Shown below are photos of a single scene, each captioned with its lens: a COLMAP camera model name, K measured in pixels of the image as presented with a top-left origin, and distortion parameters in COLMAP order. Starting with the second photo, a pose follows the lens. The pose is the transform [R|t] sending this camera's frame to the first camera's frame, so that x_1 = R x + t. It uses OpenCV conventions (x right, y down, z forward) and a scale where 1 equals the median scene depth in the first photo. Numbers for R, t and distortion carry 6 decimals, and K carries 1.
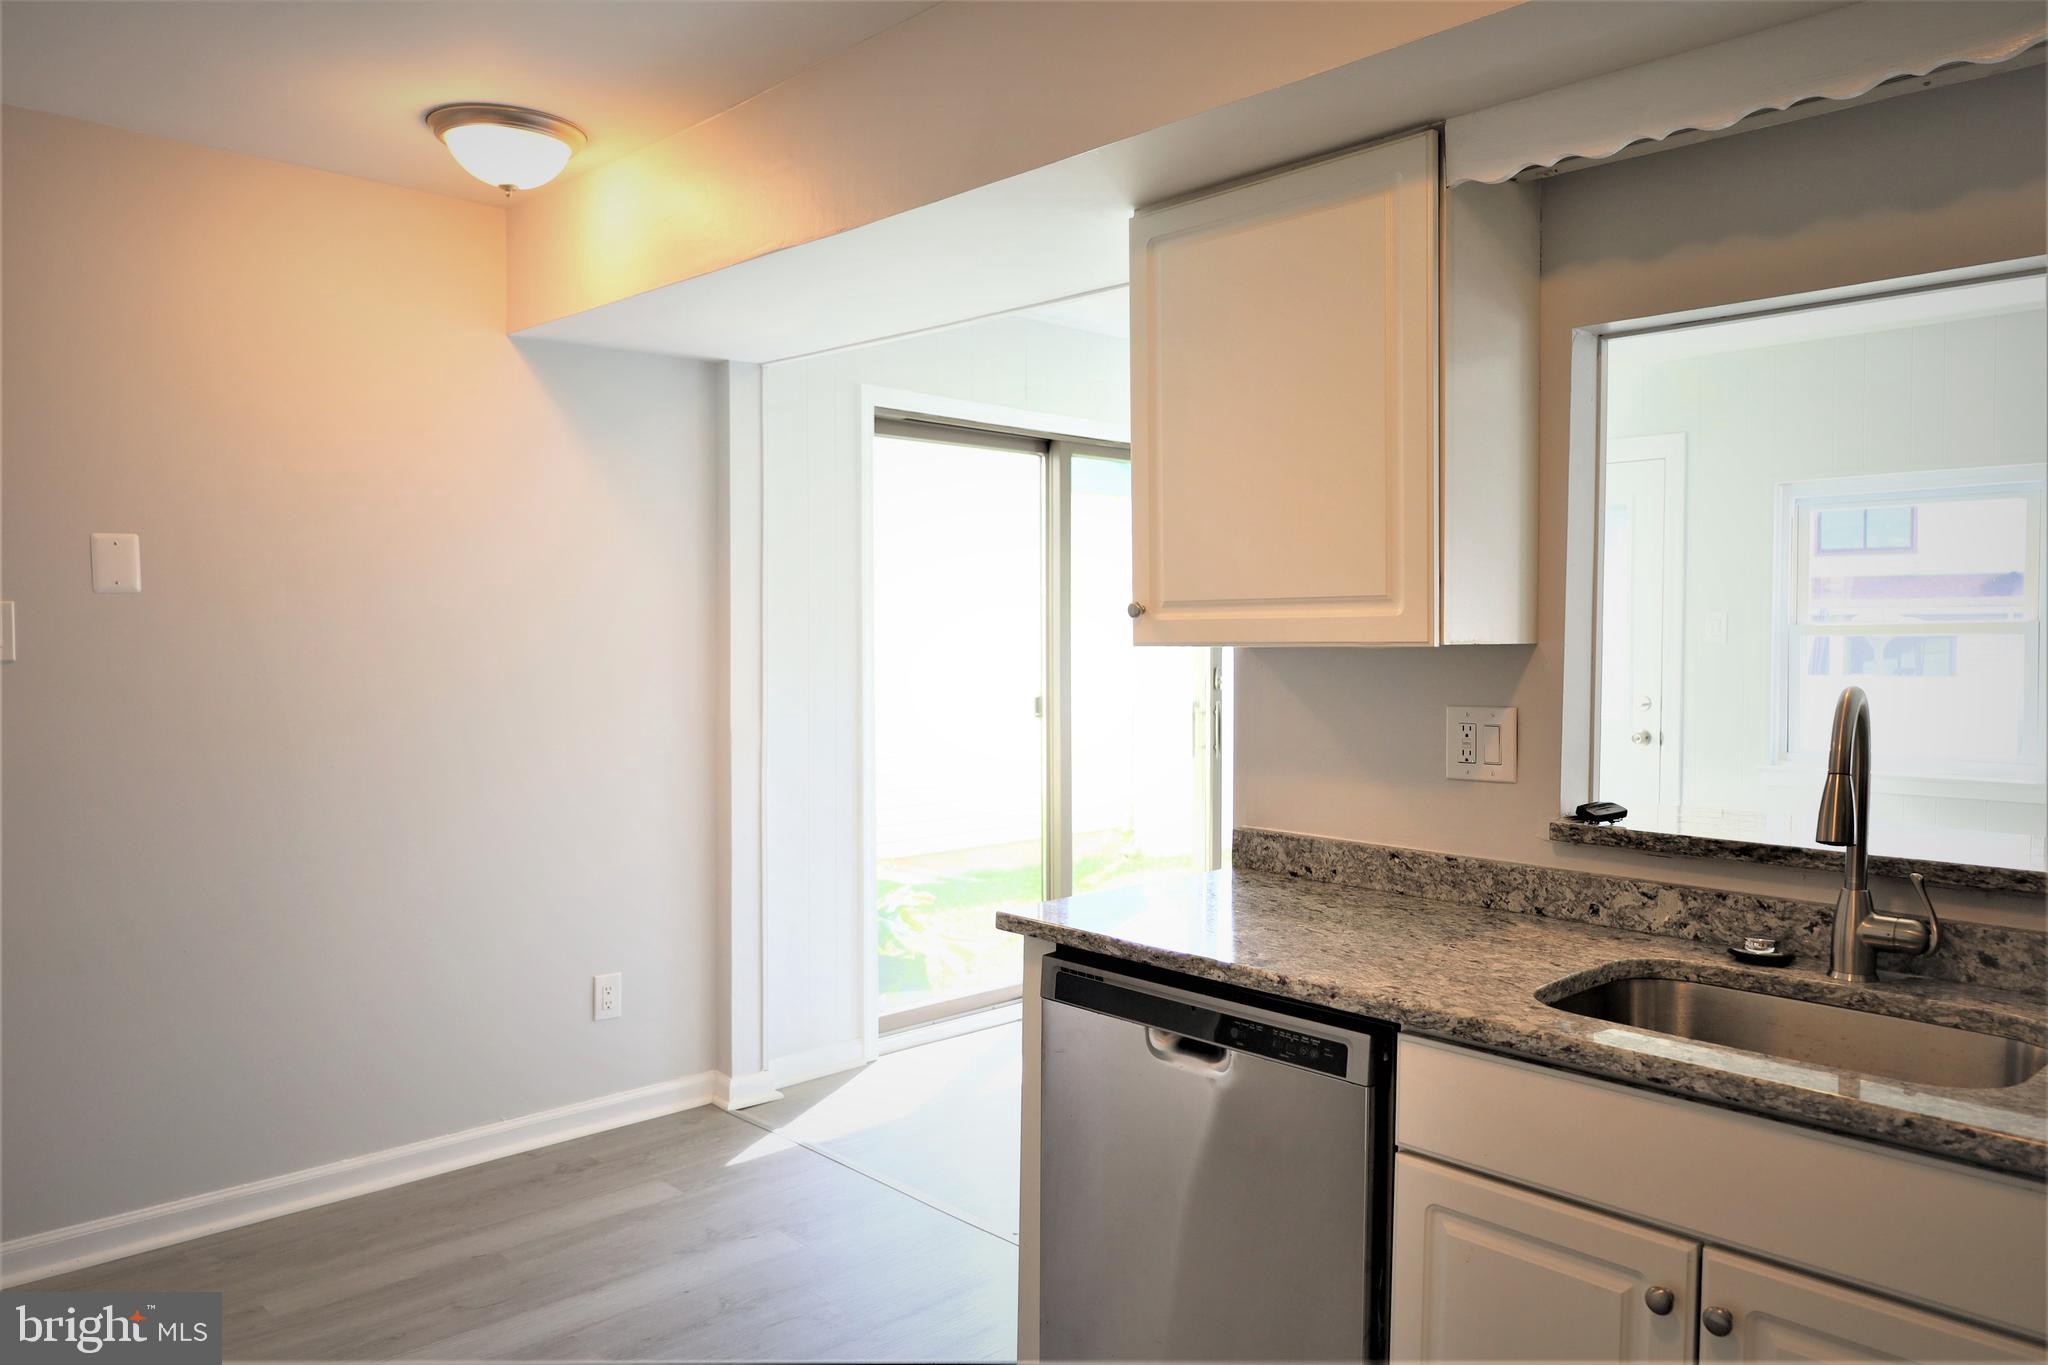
lens RADIAL K [[1431.5, 0, 1020.7], [0, 1431.5, 690.0], [0, 0, 1]] dist [-0.005605, 0.006925]
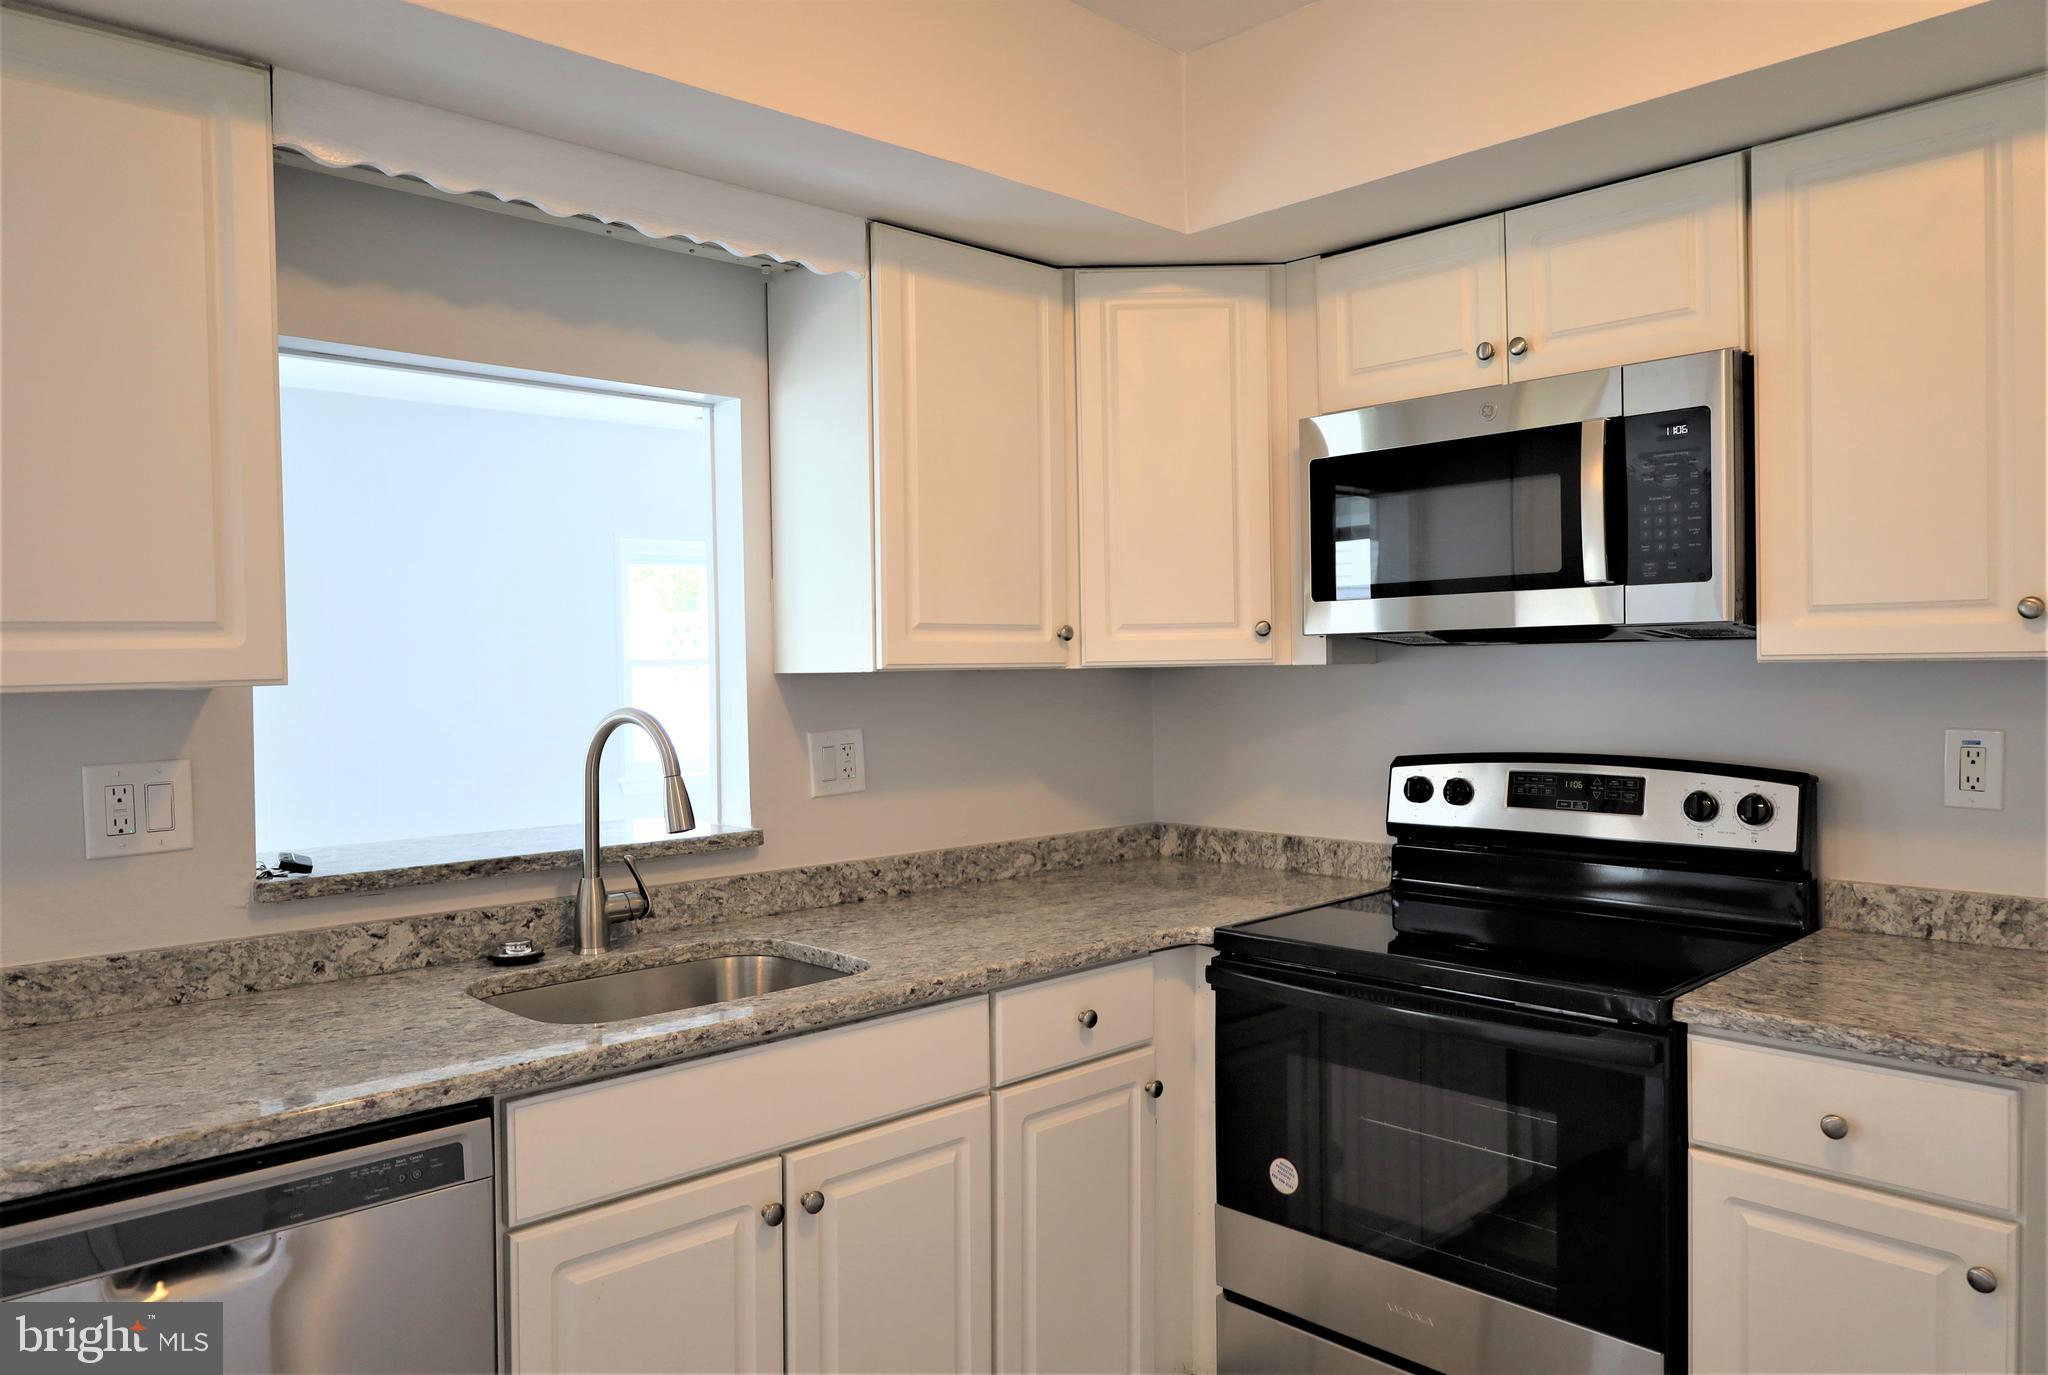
lens RADIAL K [[1424.4, 0, 1036.0], [0, 1424.4, 686.2], [0, 0, 1]] dist [0.000364, -0.003423]
pose [[-0.004288, -0.018463, 0.999820, -0.540426], [0.055626, 0.998277, 0.018673, -0.020192], [-0.998442, 0.055696, -0.003253, 0.550127]]
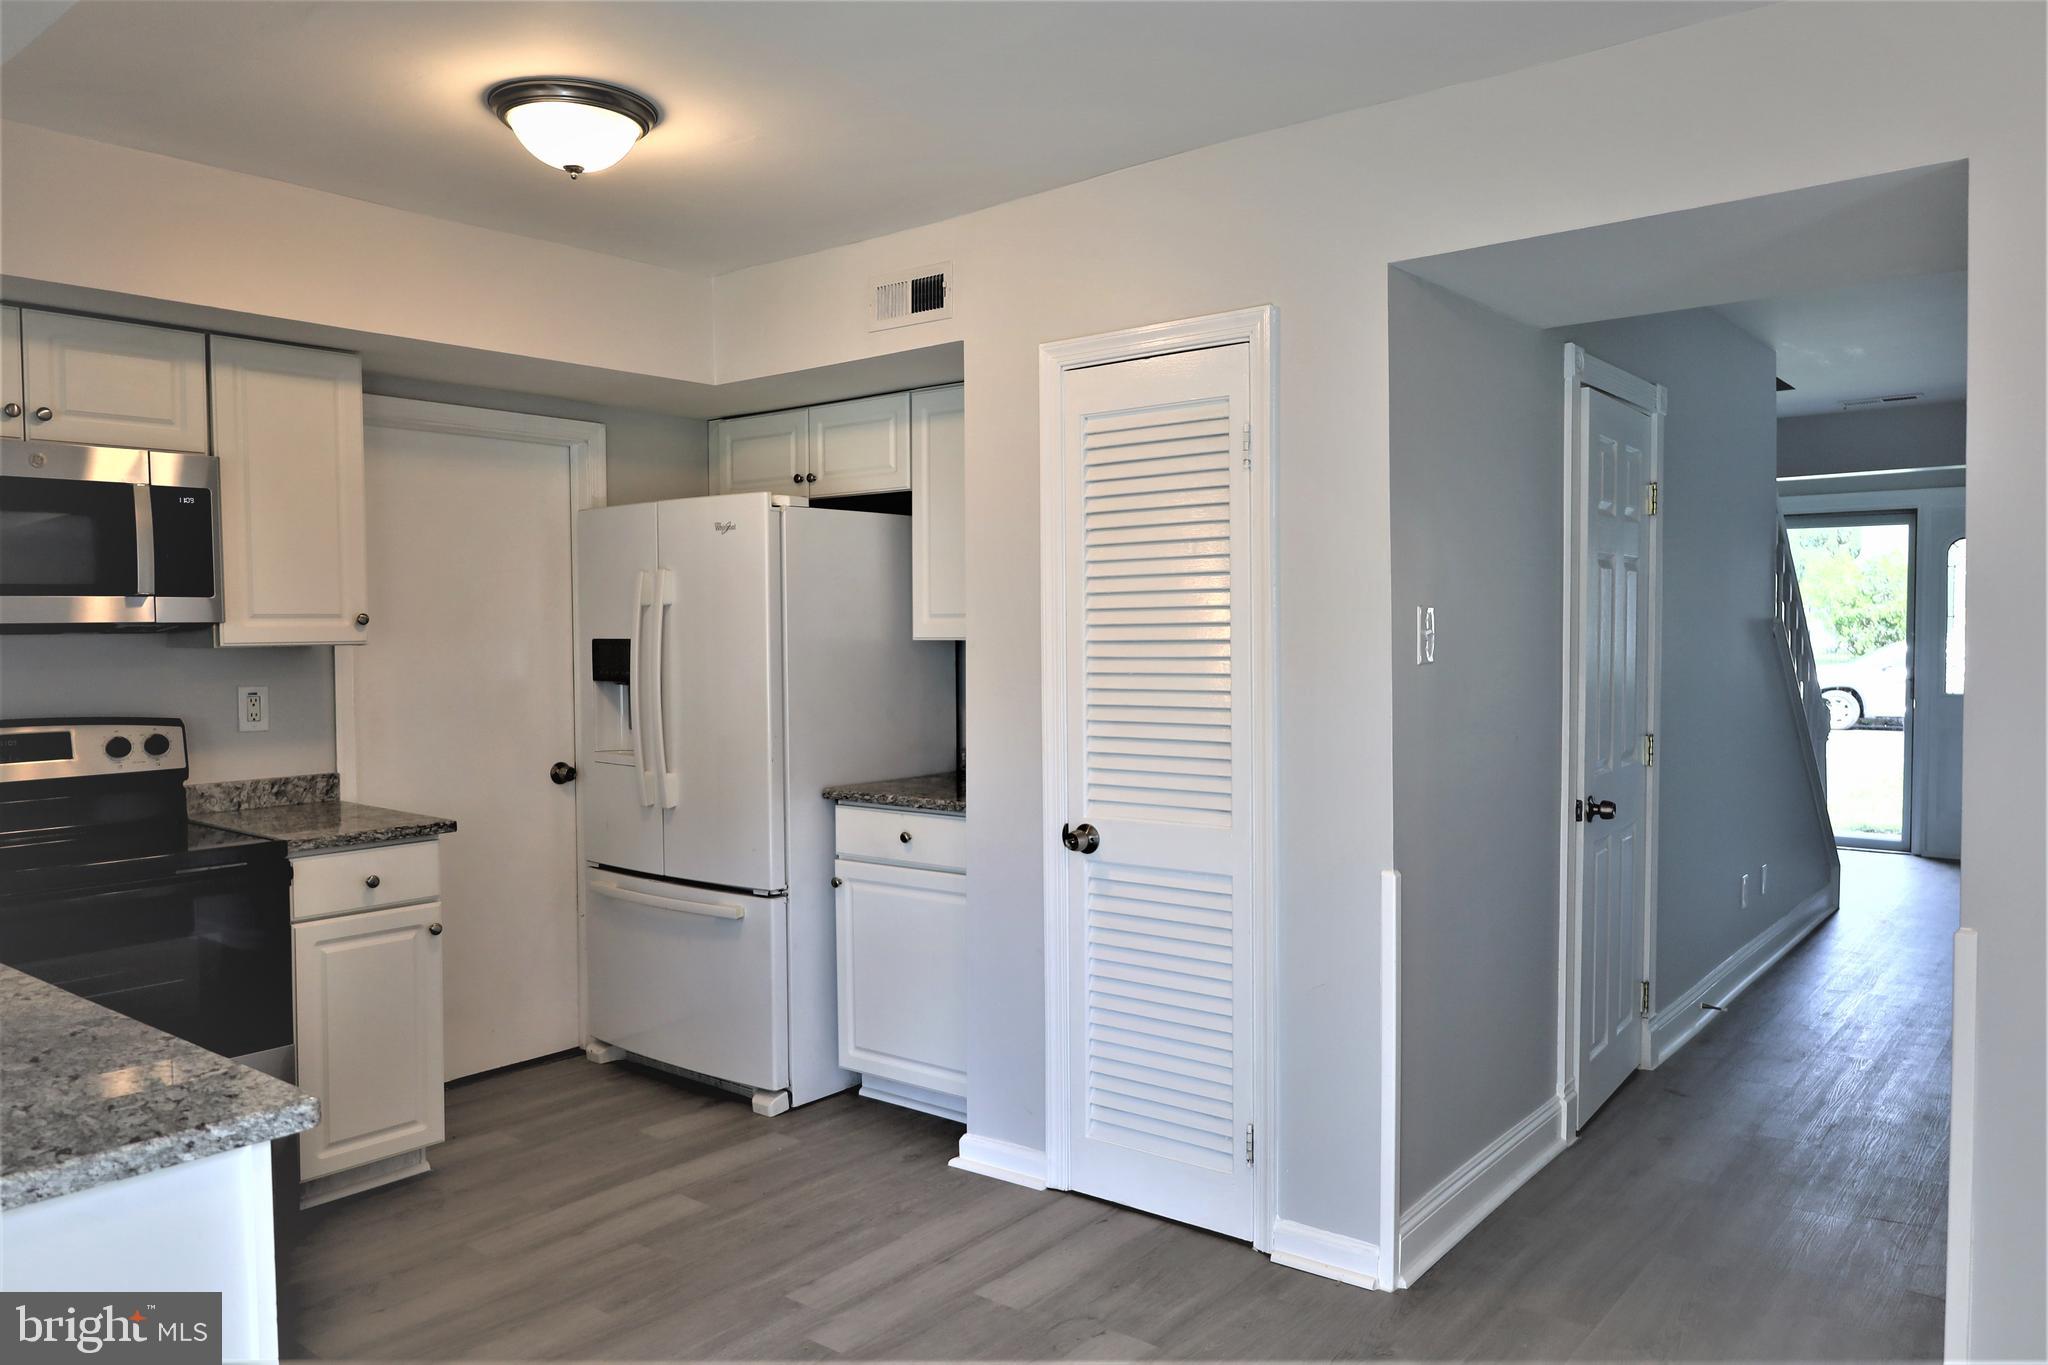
lens RADIAL K [[1431.5, 0, 1020.7], [0, 1431.5, 690.0], [0, 0, 1]] dist [-0.005605, 0.006925]
pose [[-0.990427, 0.011711, -0.137542, -0.238171], [0.000894, 0.996918, 0.078444, -0.068156], [0.138036, 0.077570, -0.987385, 1.768825]]
